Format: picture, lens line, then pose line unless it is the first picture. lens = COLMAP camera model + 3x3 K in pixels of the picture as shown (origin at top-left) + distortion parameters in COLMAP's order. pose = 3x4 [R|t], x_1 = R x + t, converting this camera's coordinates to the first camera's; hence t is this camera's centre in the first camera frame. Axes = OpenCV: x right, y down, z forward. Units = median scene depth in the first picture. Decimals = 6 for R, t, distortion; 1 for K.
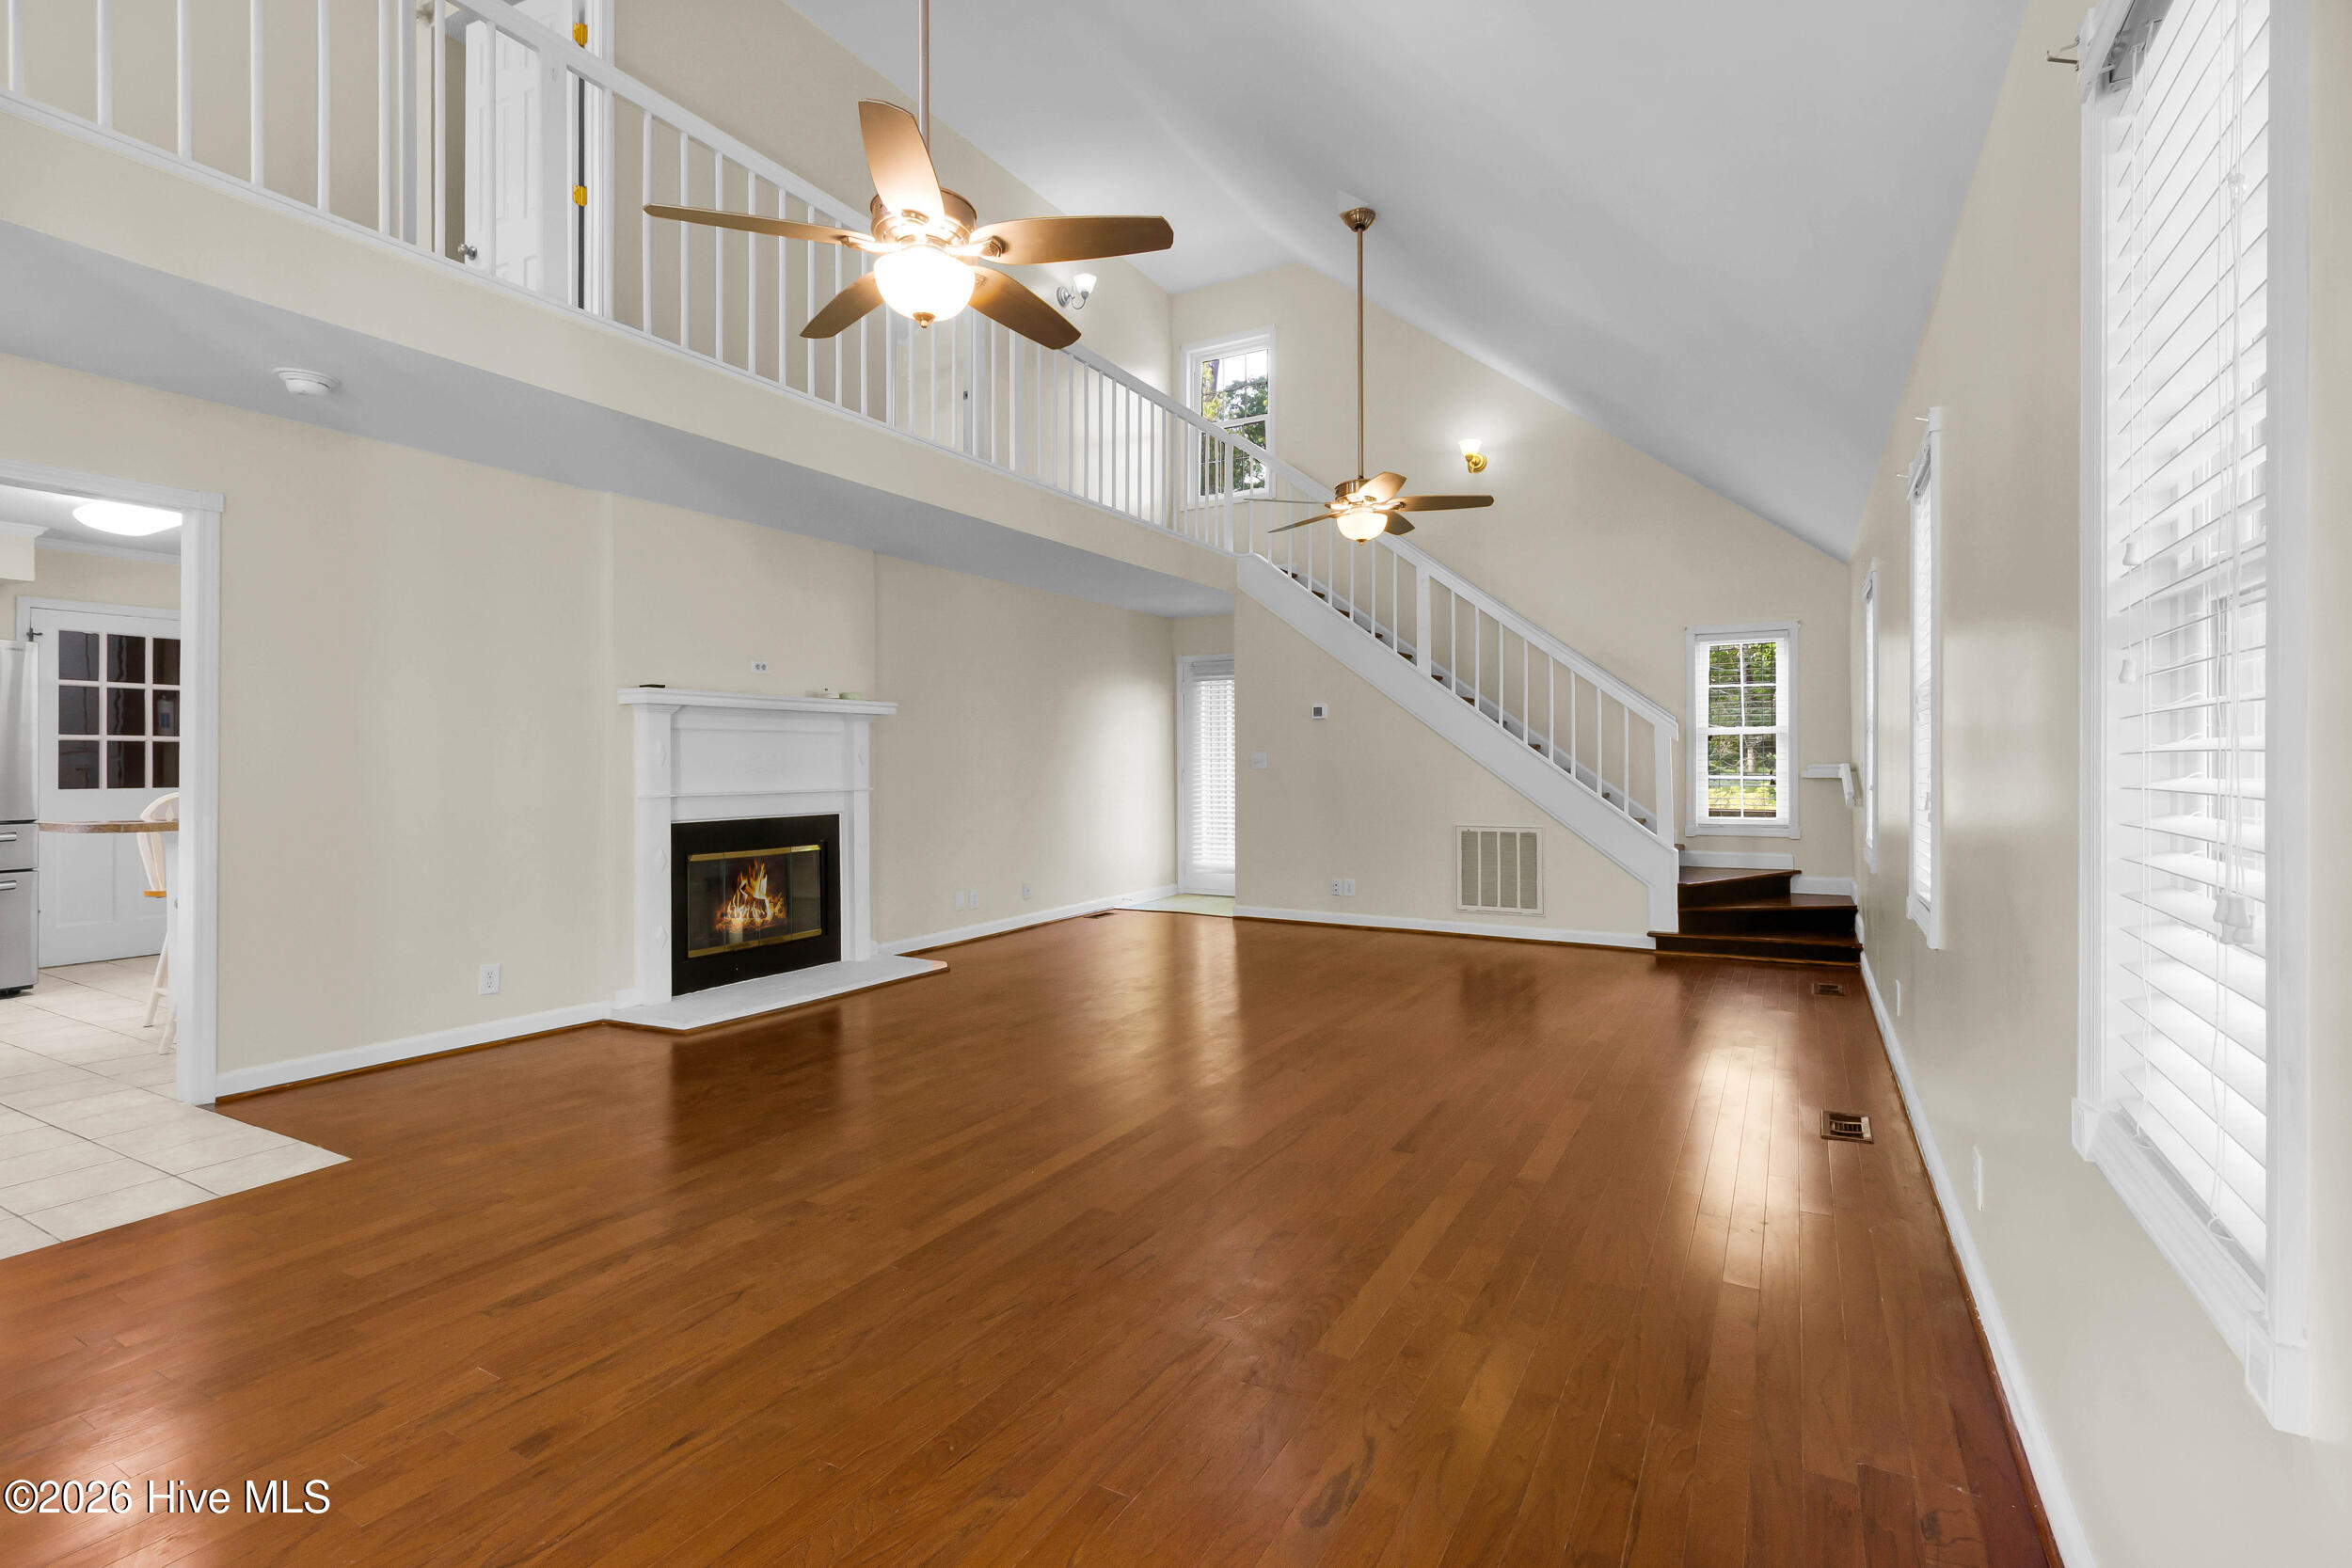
lens RADIAL K [[1096.0, 0, 1181.3], [0, 1096.0, 748.0], [0, 0, 1]] dist [0.001478, 0.000042]
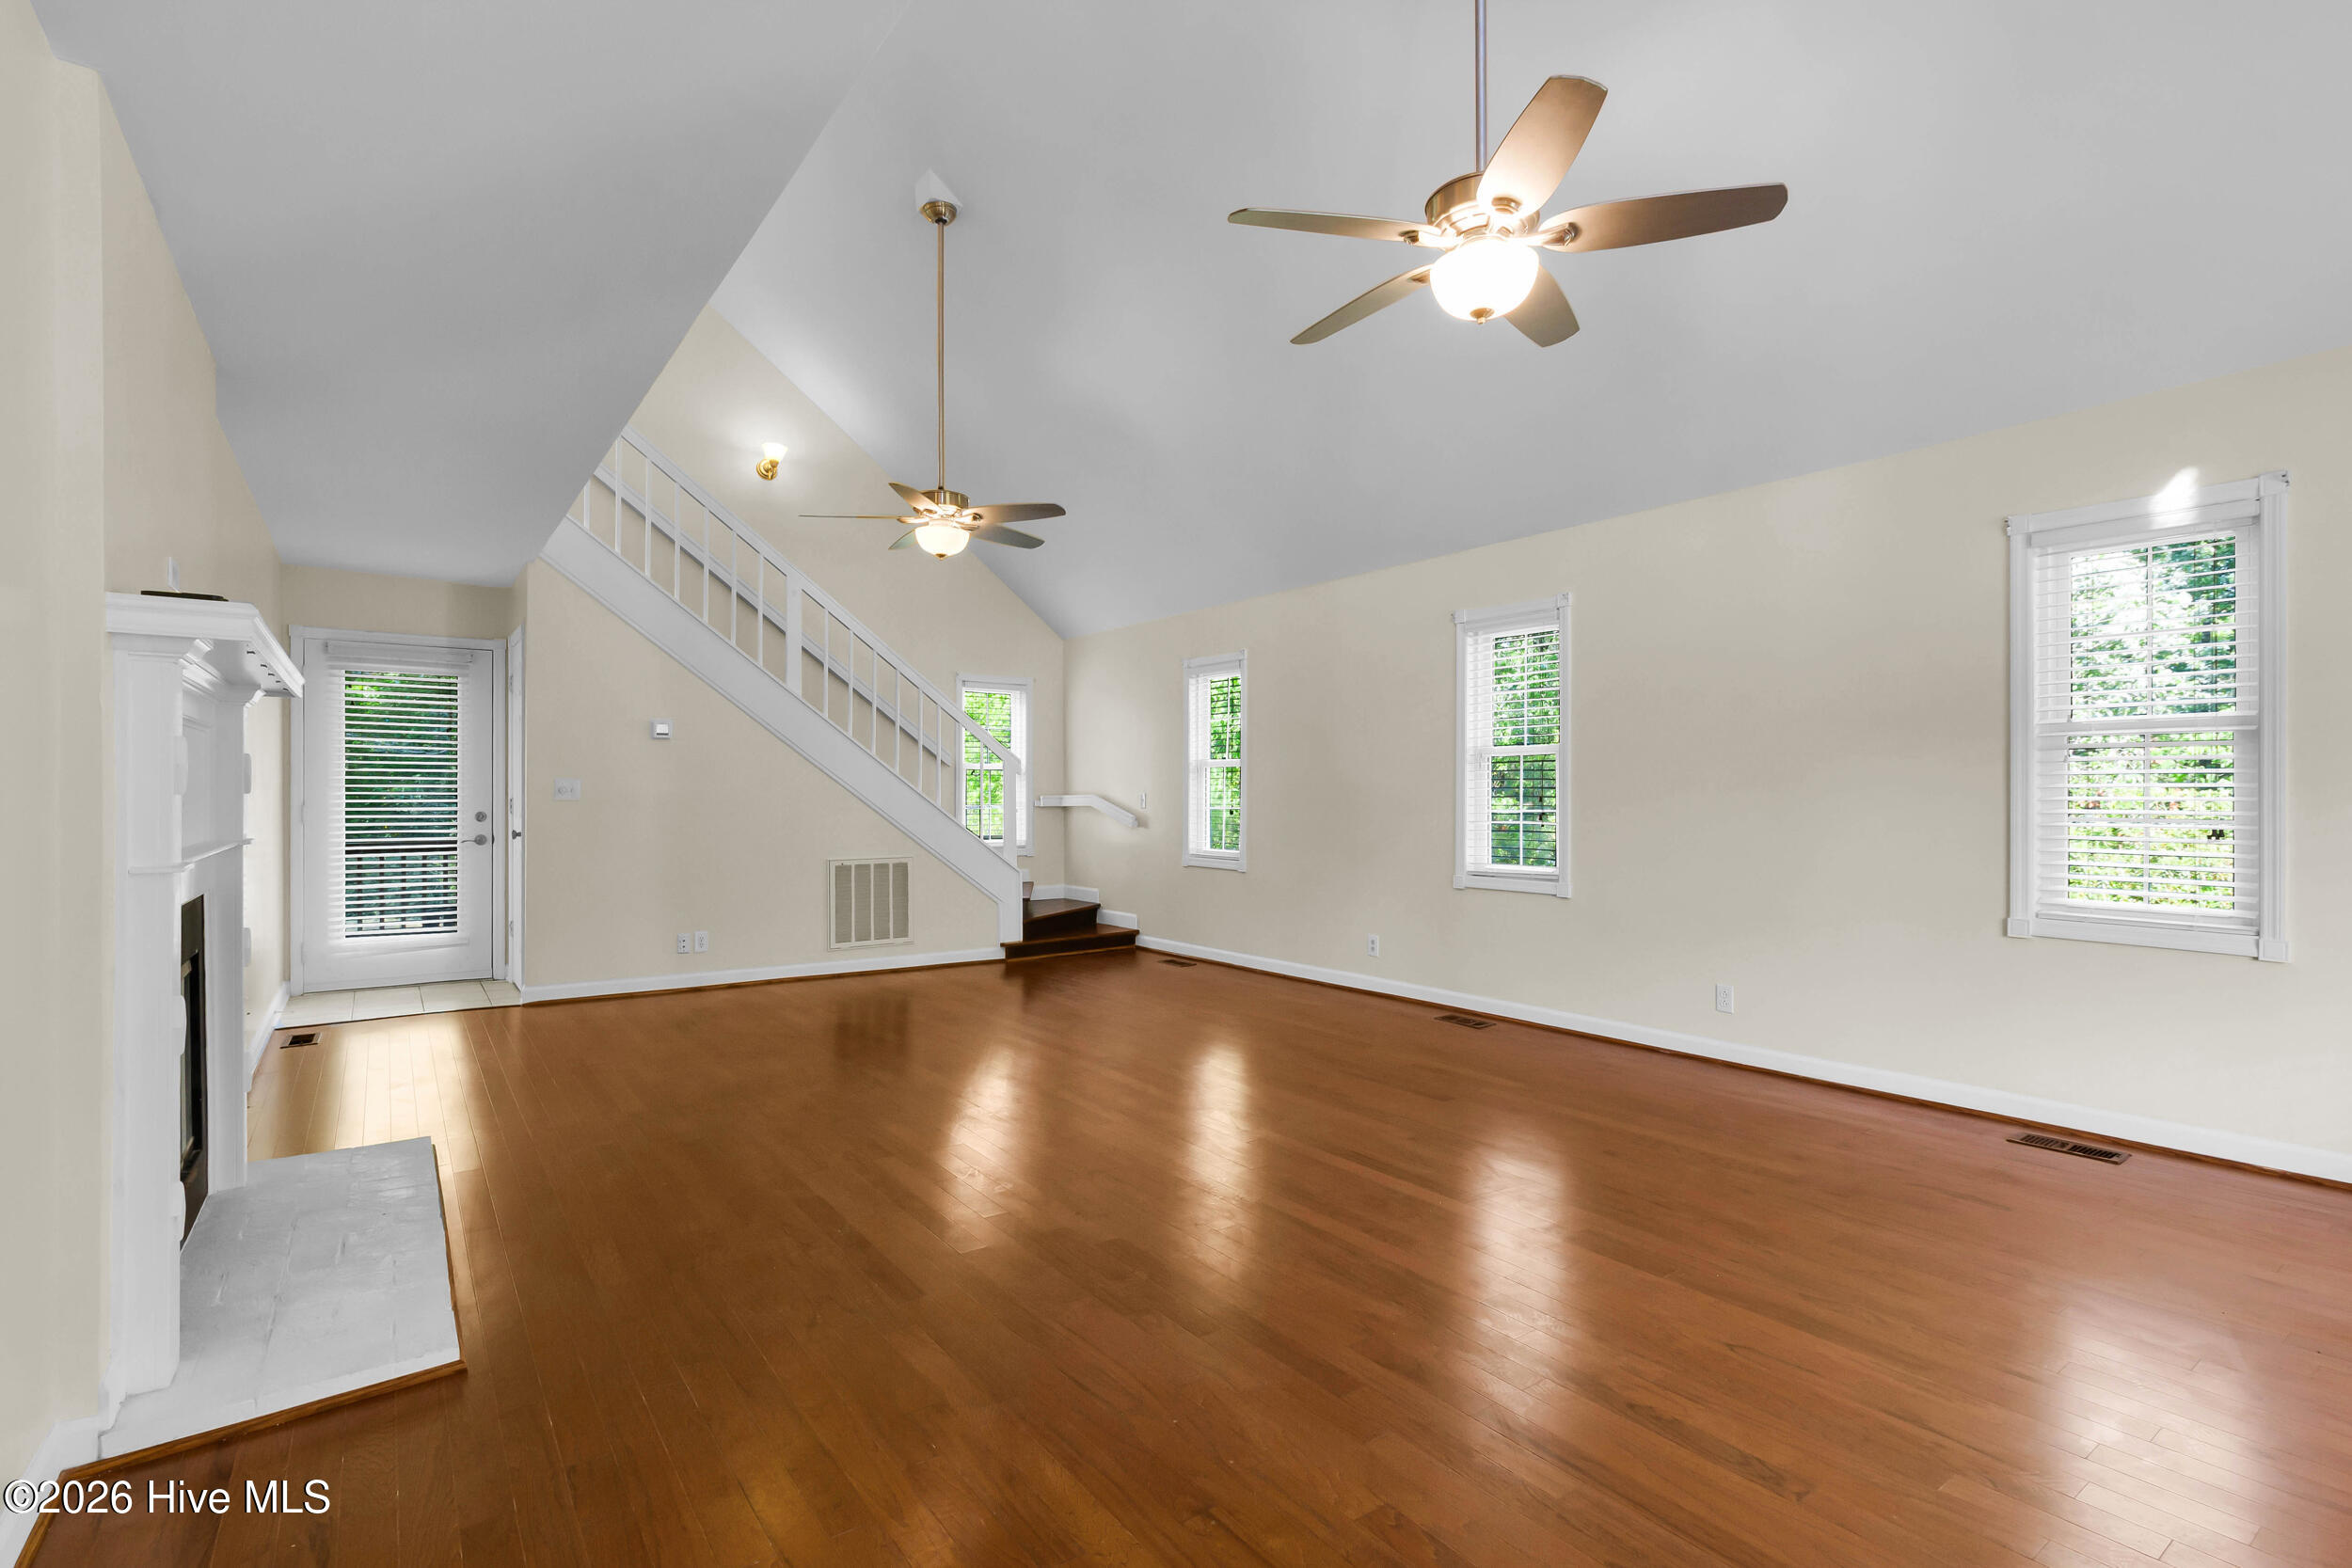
lens RADIAL K [[1091.1, 0, 1176.0], [0, 1091.1, 784.0], [0, 0, 1]] dist [0.000659, -0.000567]
pose [[0.417402, 0.011621, 0.908648, -0.493775], [-0.015063, 0.999869, -0.005869, 0.006832], [-0.908597, -0.011237, 0.417522, 0.351006]]
